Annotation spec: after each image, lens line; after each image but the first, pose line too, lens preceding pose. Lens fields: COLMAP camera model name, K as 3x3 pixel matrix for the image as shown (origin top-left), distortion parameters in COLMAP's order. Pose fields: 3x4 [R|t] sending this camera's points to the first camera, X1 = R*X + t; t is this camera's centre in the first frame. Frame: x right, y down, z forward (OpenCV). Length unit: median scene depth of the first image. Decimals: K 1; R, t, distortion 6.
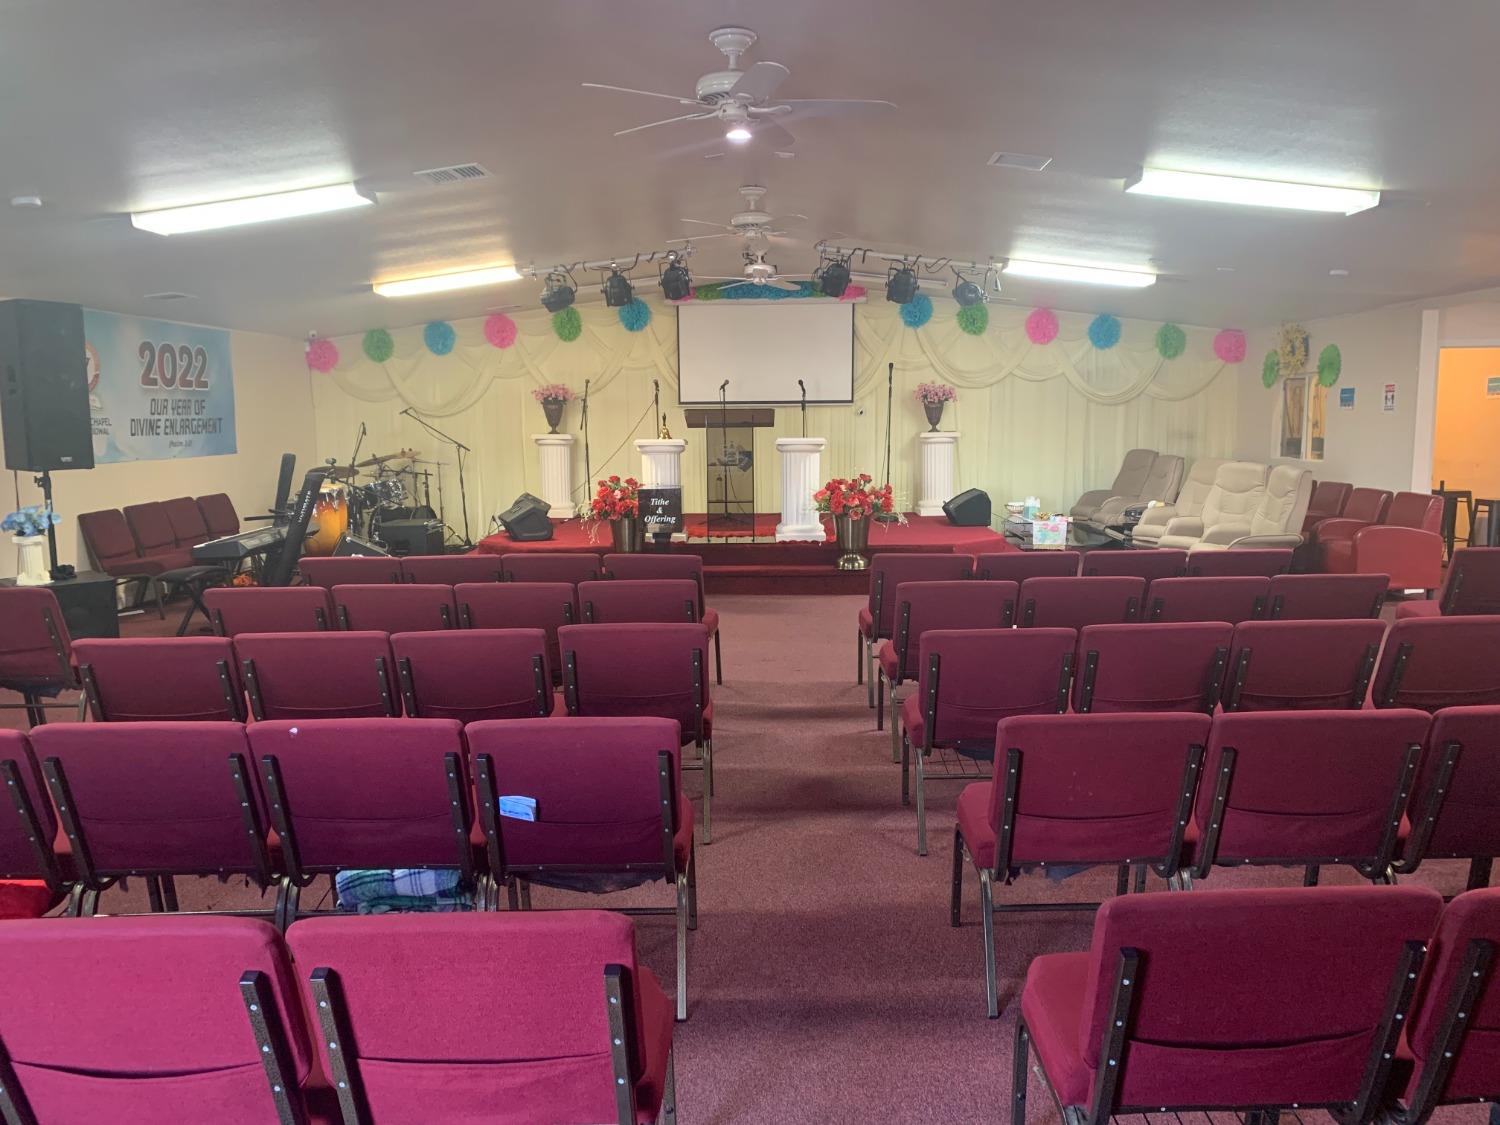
lens RADIAL K [[1149.1, 0, 750.0], [0, 1149.1, 564.3], [0, 0, 1]] dist [0.028445, -0.000266]
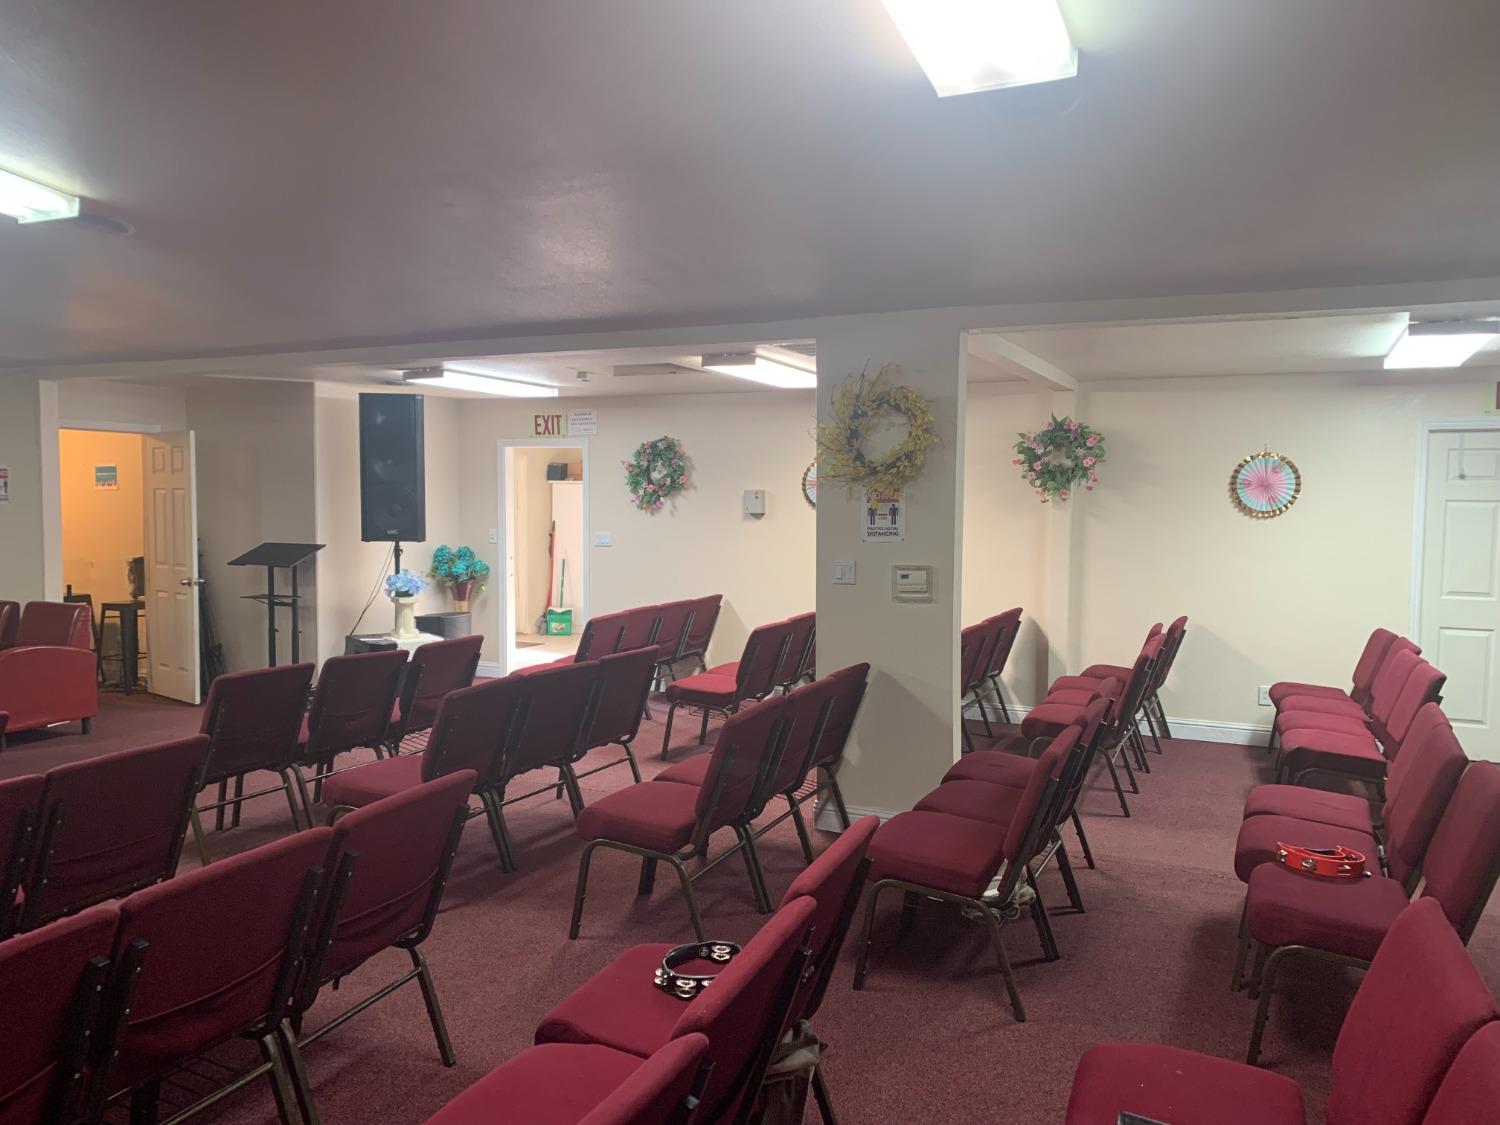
lens RADIAL K [[1152.0, 0, 756.0], [0, 1152.0, 566.3], [0, 0, 1]] dist [0.033140, -0.005086]
pose [[0.400627, -0.034471, 0.915593, 0.022517], [0.103667, 0.994581, -0.007916, -0.025737], [-0.910358, 0.098088, 0.402029, 0.196843]]
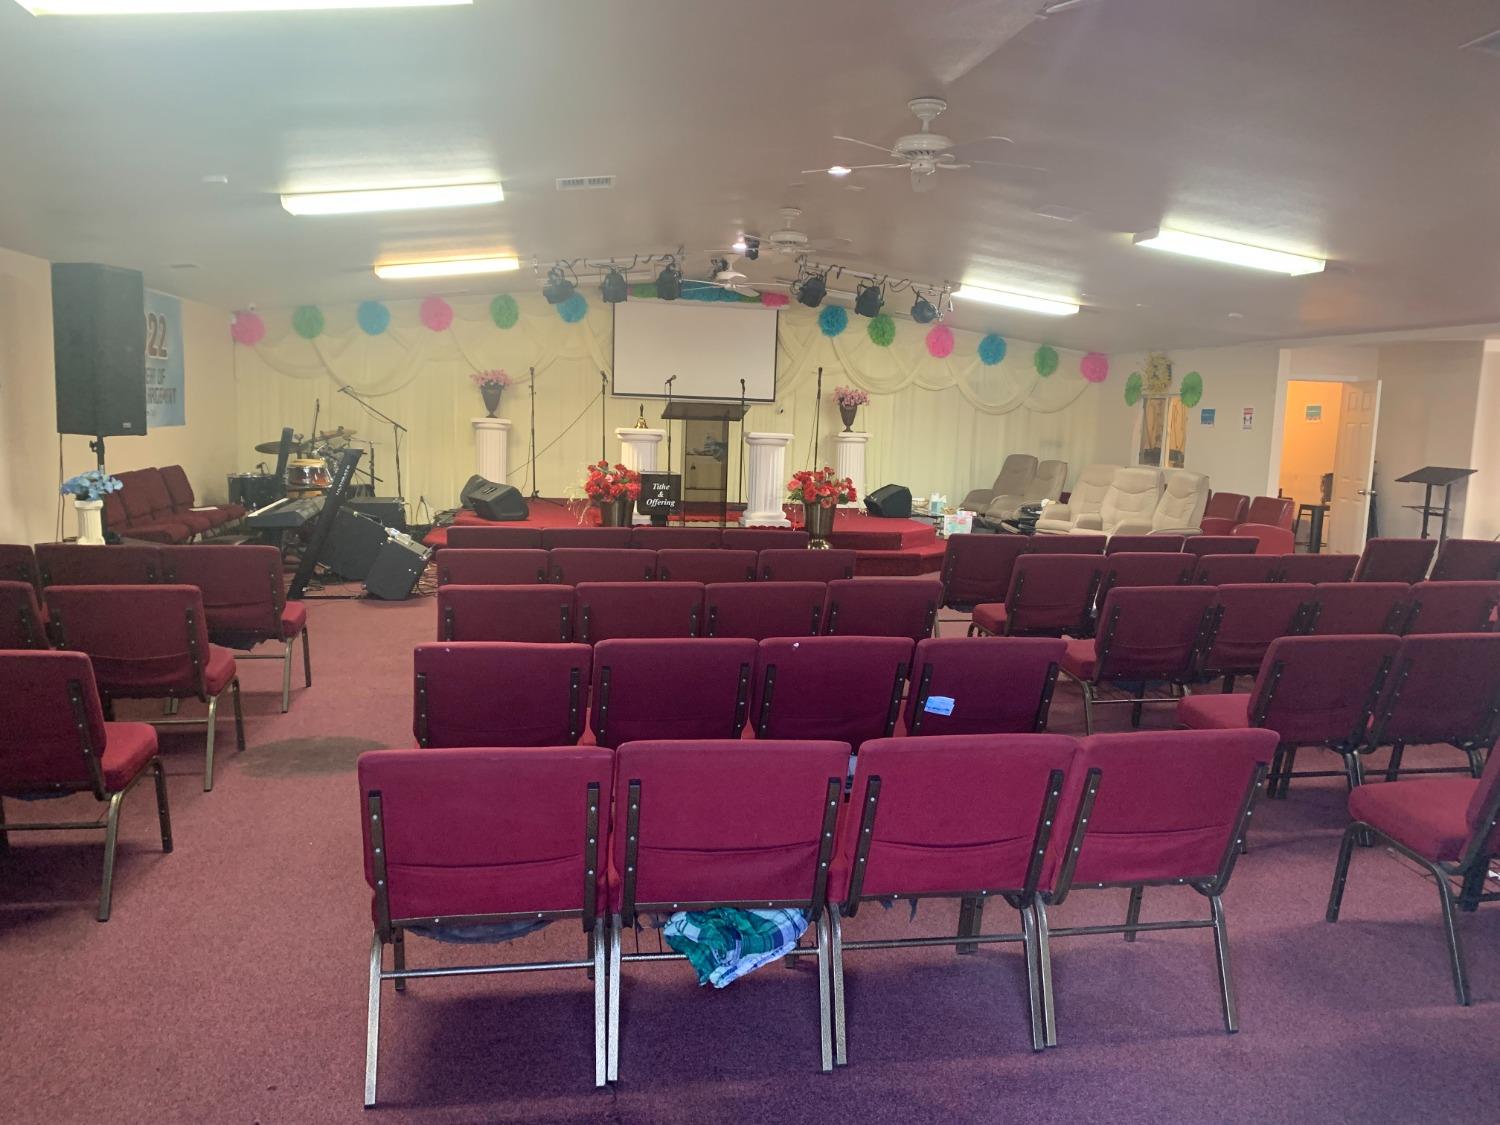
lens RADIAL K [[1152.0, 0, 756.0], [0, 1152.0, 566.3], [0, 0, 1]] dist [0.033140, -0.005086]
pose [[0.976669, 0.015082, 0.214219, -0.194139], [-0.016167, 0.999864, 0.003315, 0.013843], [-0.214140, -0.006700, 0.976780, -0.071482]]
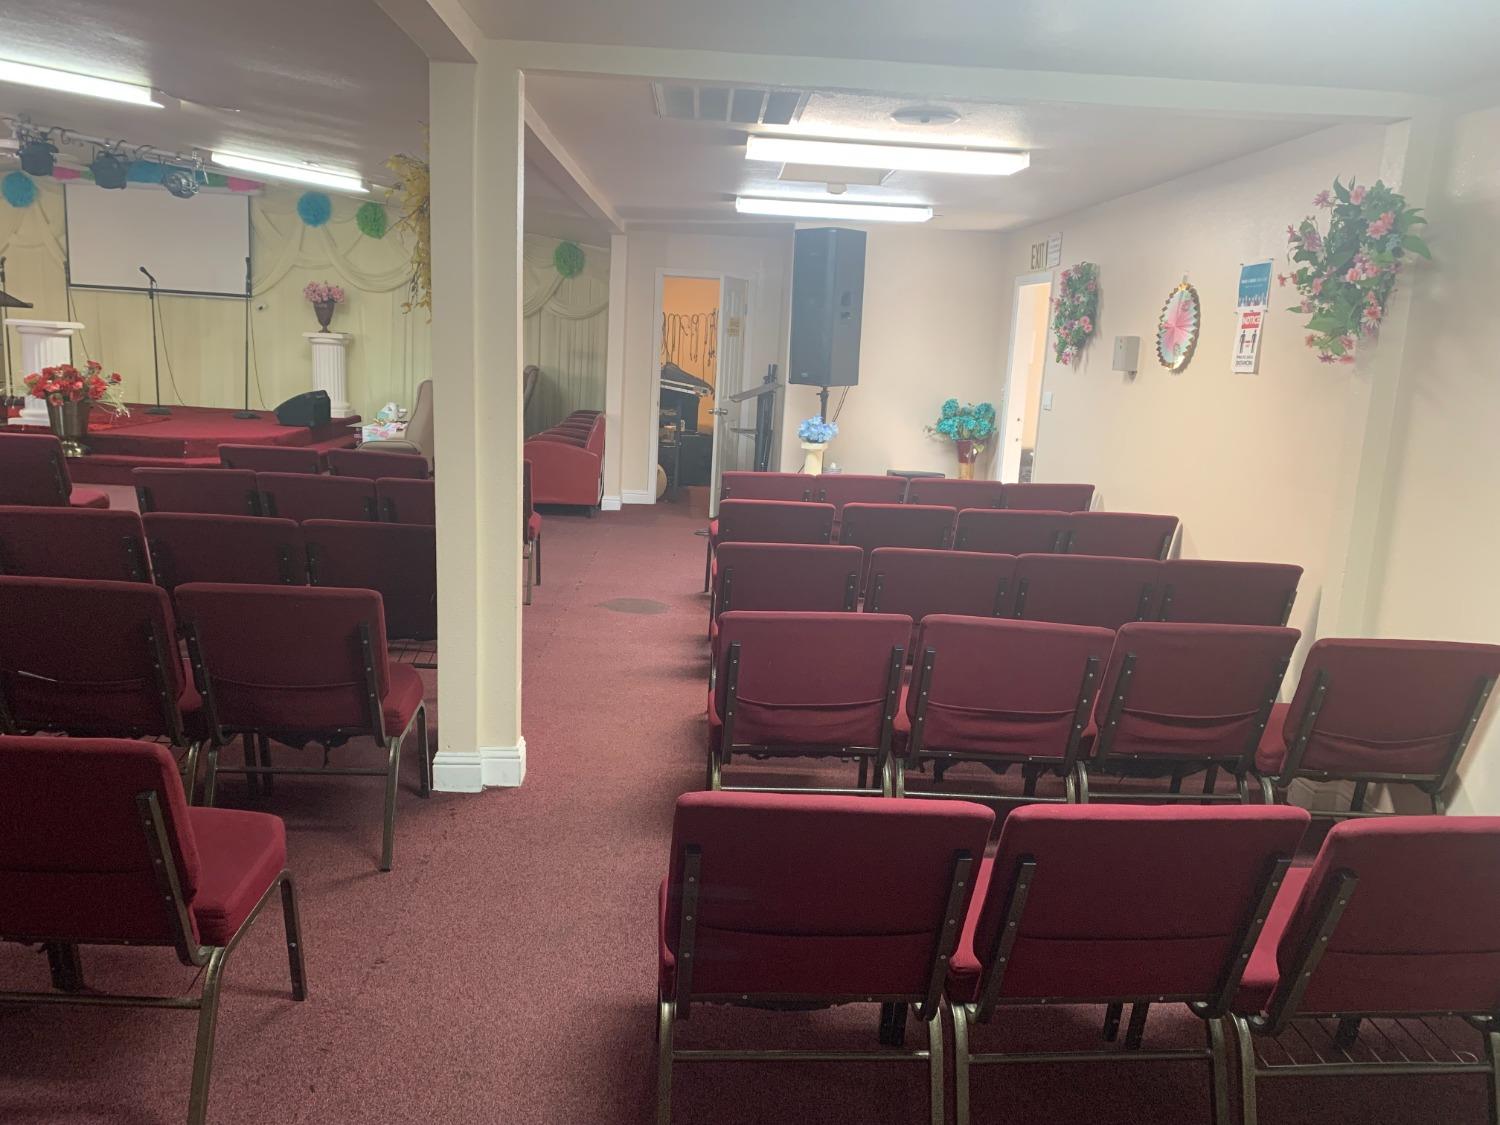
lens RADIAL K [[1151.6, 0, 748.9], [0, 1151.6, 551.2], [0, 0, 1]] dist [0.017412, -0.000030]
pose [[0.996666, 0.054602, 0.060624, 0.578414], [-0.057862, 0.996896, 0.053384, -0.001199], [-0.057521, -0.056714, 0.996732, -0.036492]]
